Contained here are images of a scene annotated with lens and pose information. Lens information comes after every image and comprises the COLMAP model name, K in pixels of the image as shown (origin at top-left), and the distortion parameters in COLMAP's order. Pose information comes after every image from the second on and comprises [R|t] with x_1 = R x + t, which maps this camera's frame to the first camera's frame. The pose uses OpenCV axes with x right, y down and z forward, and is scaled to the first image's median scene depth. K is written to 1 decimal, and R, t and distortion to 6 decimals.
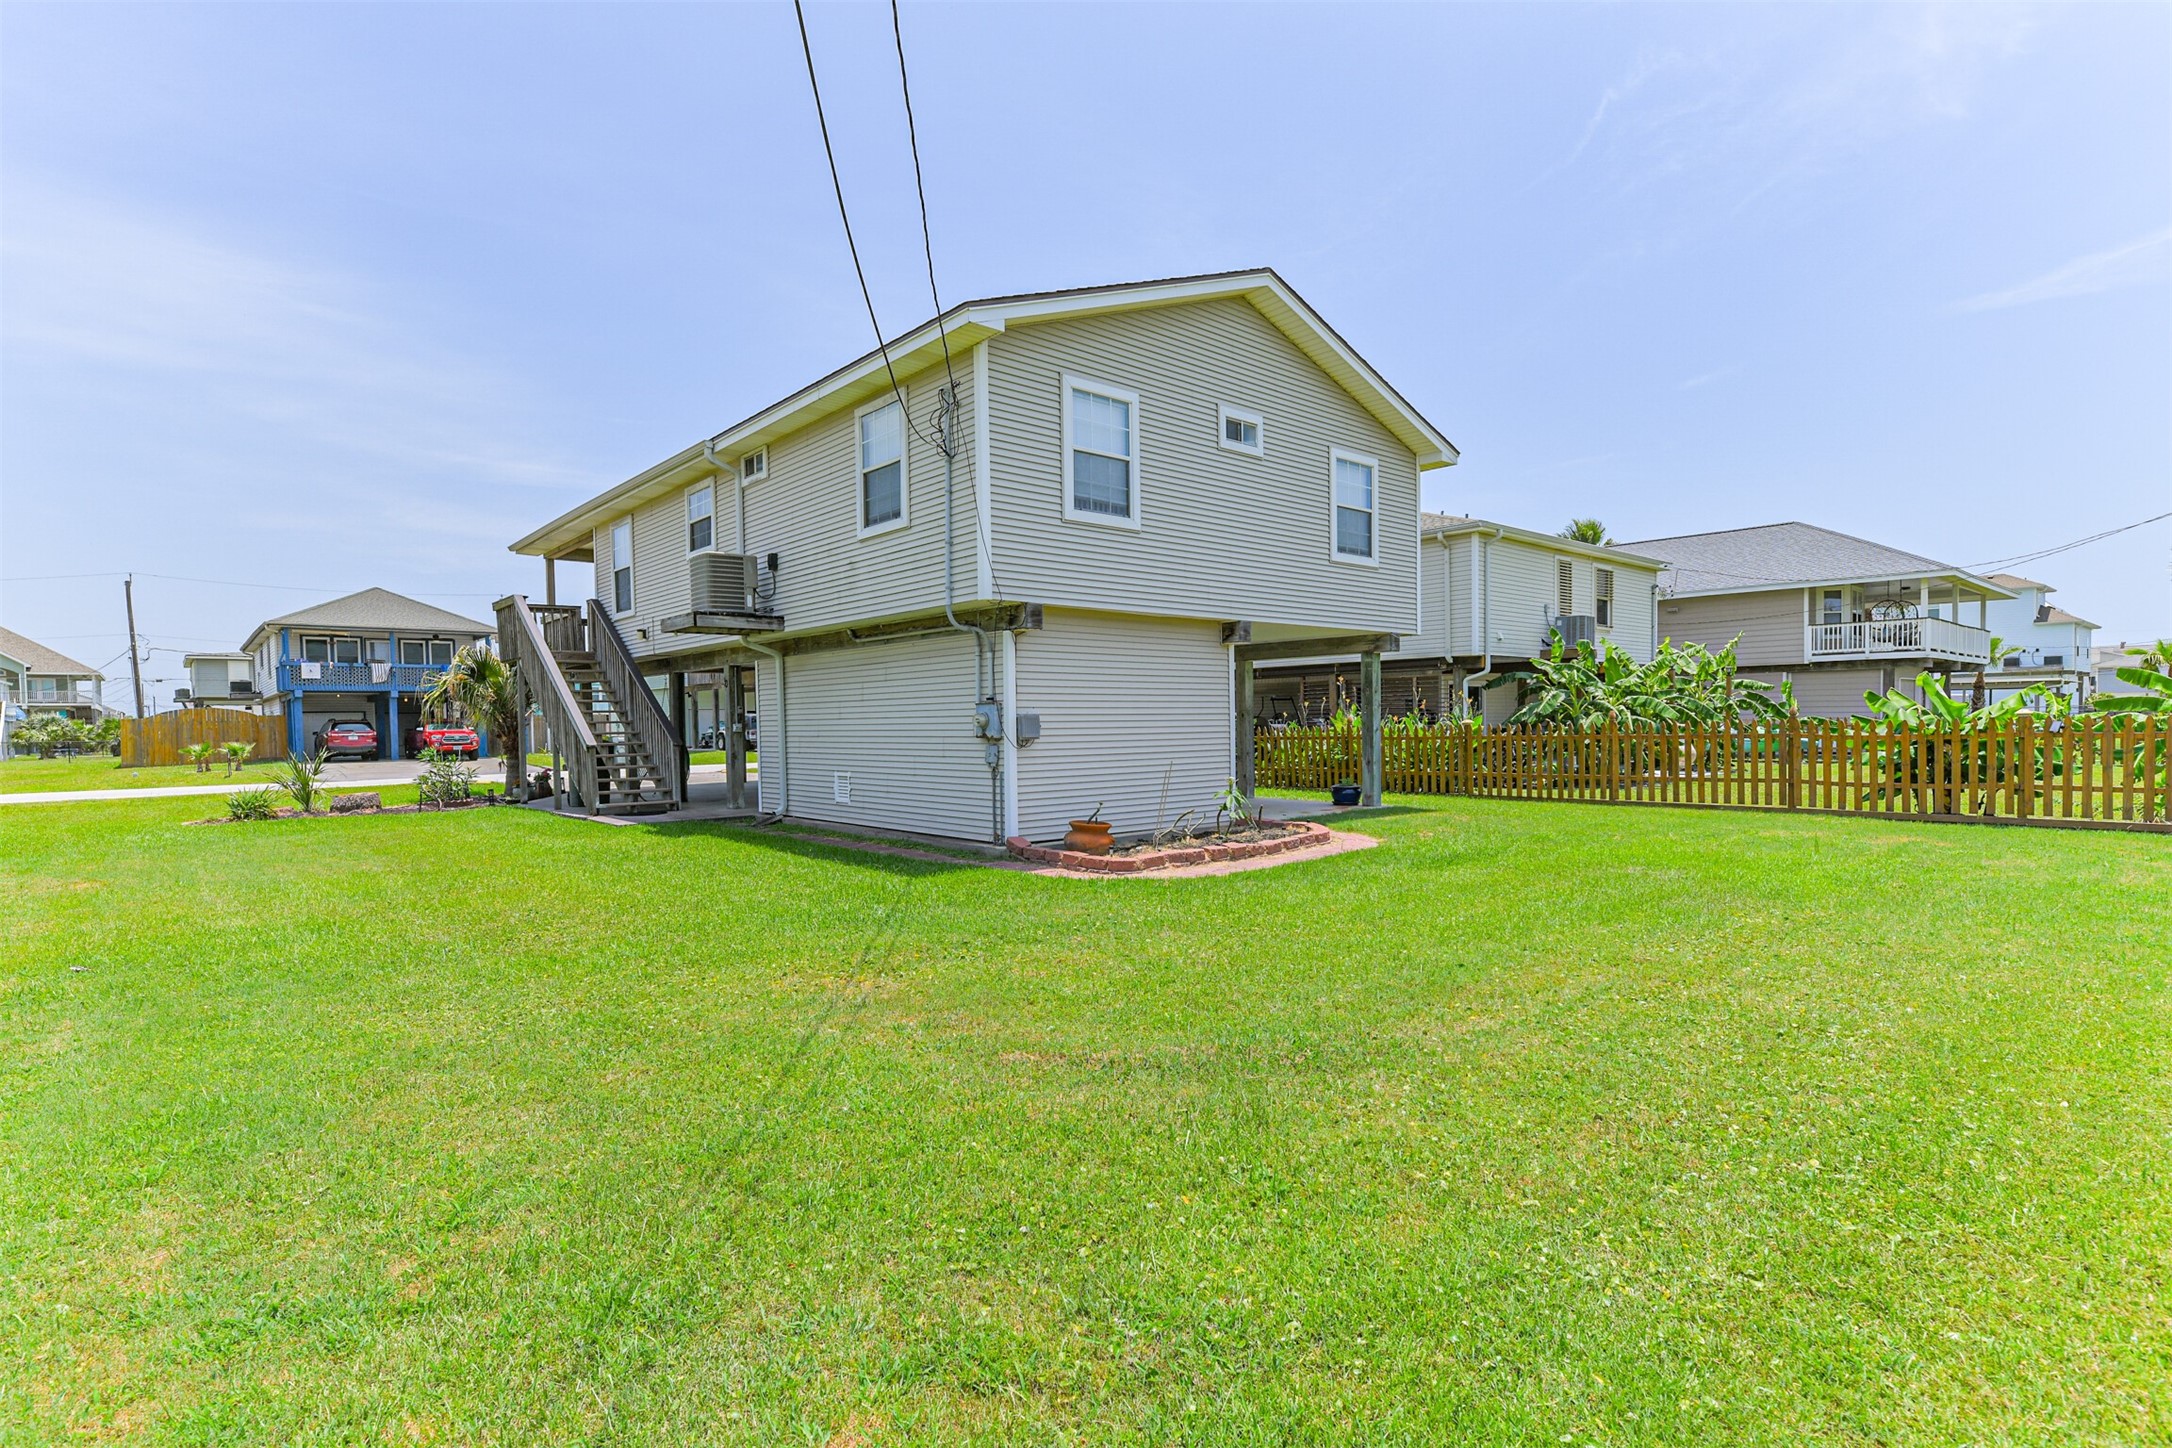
lens RADIAL K [[1082.5, 0, 1090.8], [0, 1082.5, 761.6], [0, 0, 1]] dist [-0.001803, -0.000256]
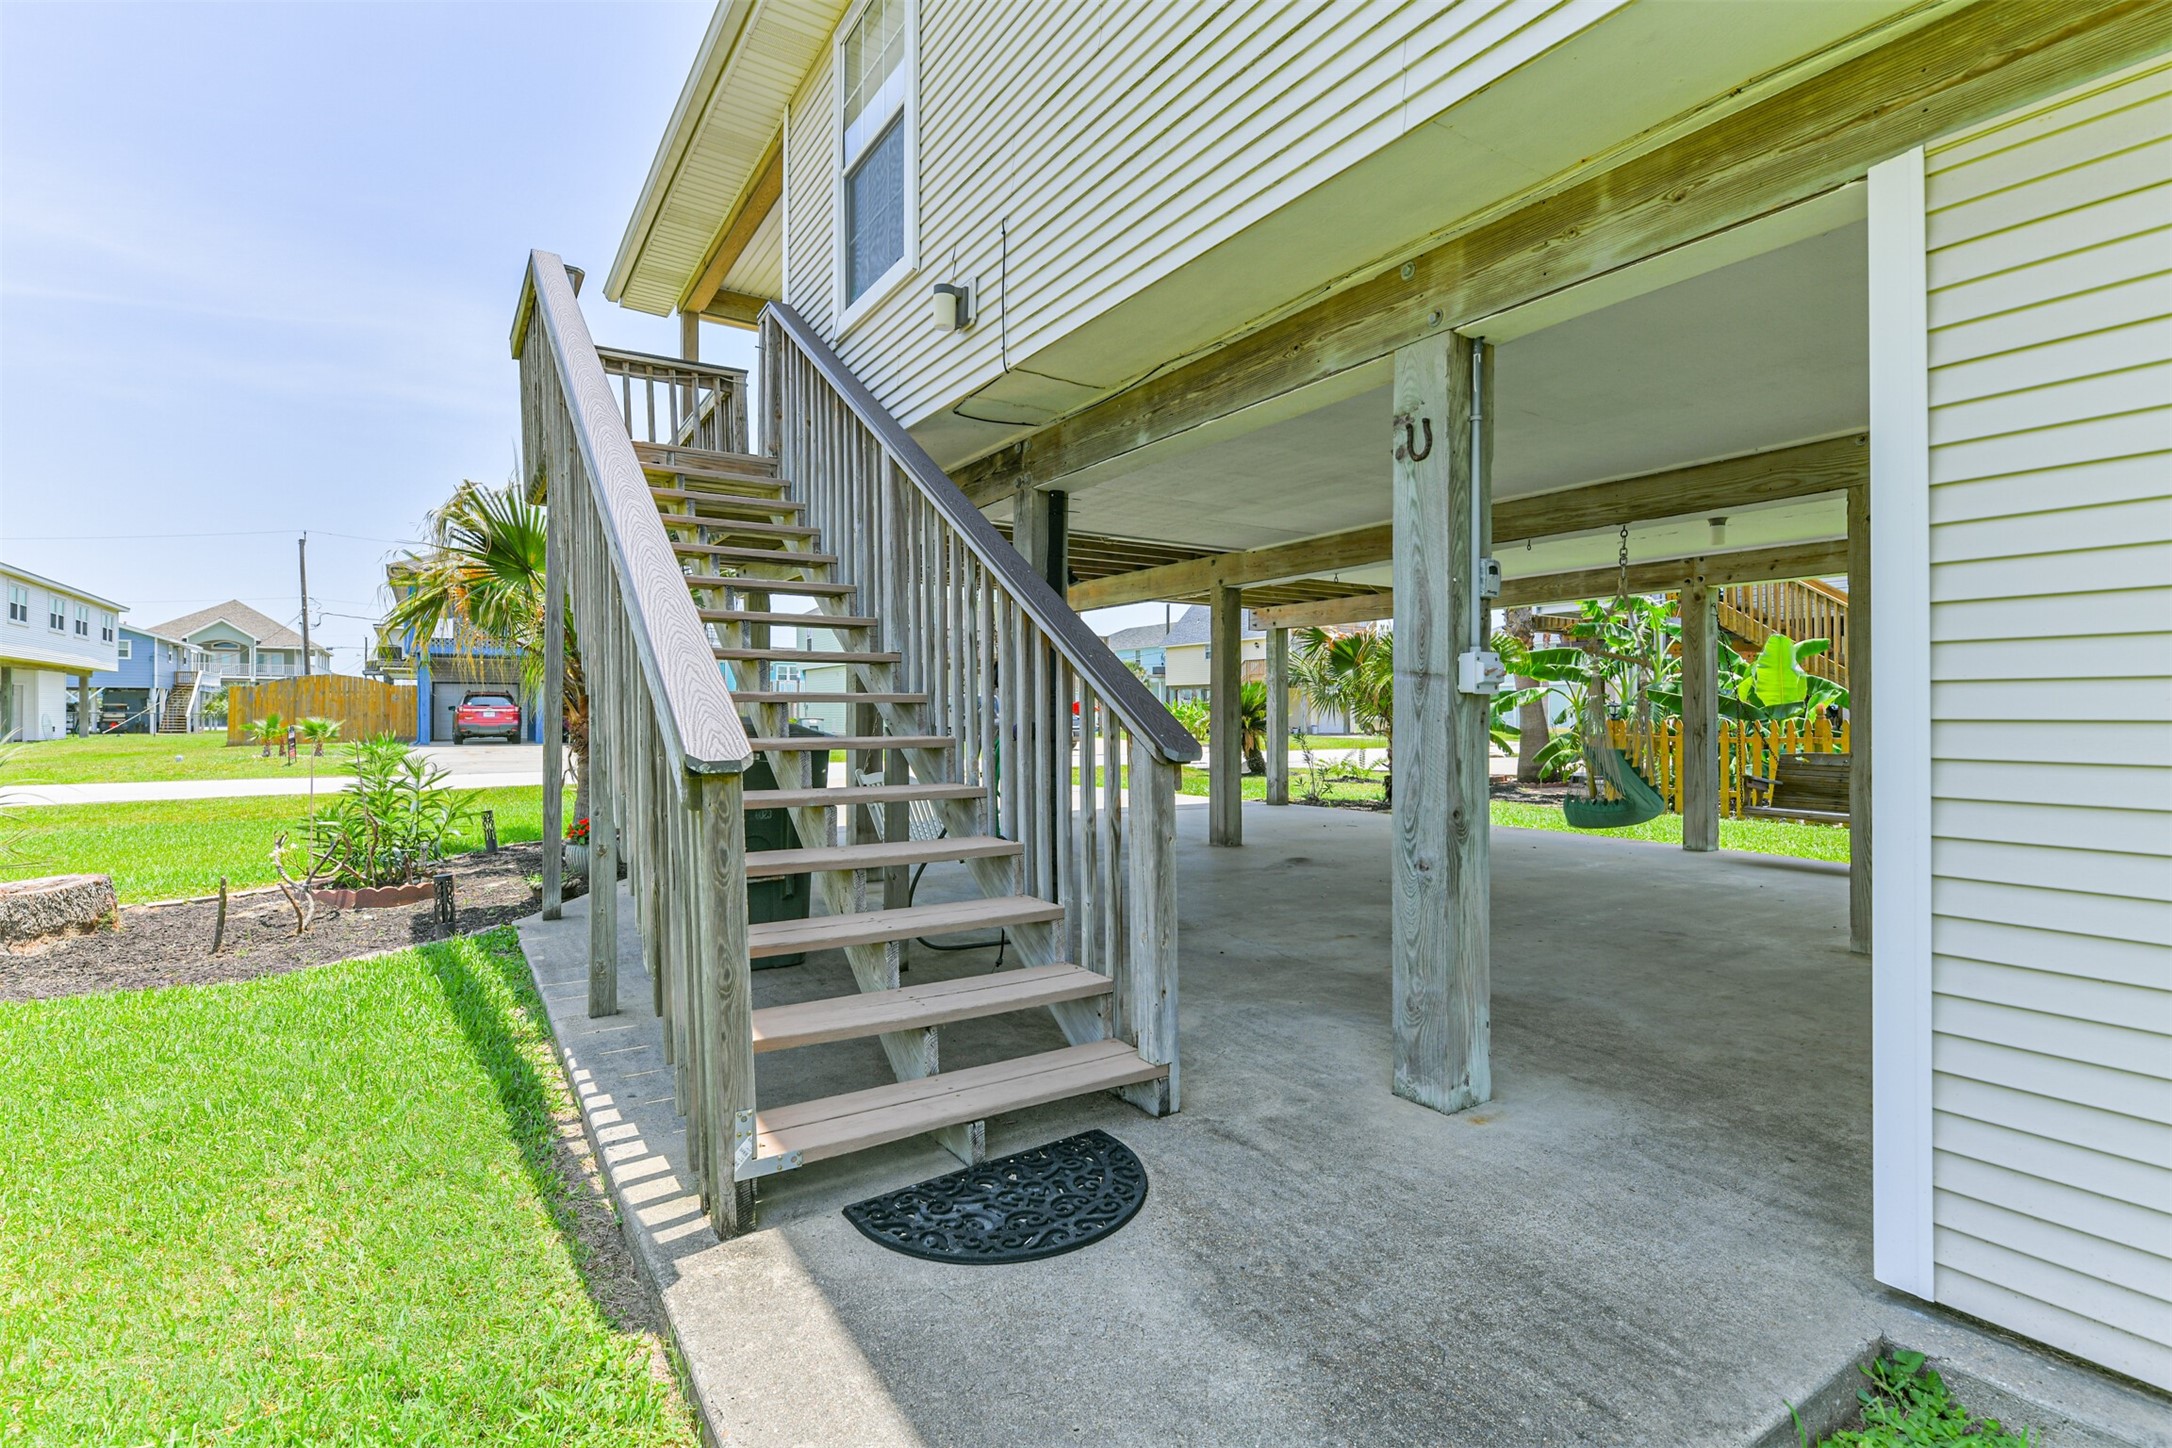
lens RADIAL K [[996.1, 0, 1090.5], [0, 996.1, 714.7], [0, 0, 1]] dist [0.000309, -0.001689]
pose [[0.990995, 0.019322, -0.132494, -0.179625], [-0.024183, 0.999088, -0.035178, -0.008376], [0.131694, 0.038065, 0.990559, 0.399489]]
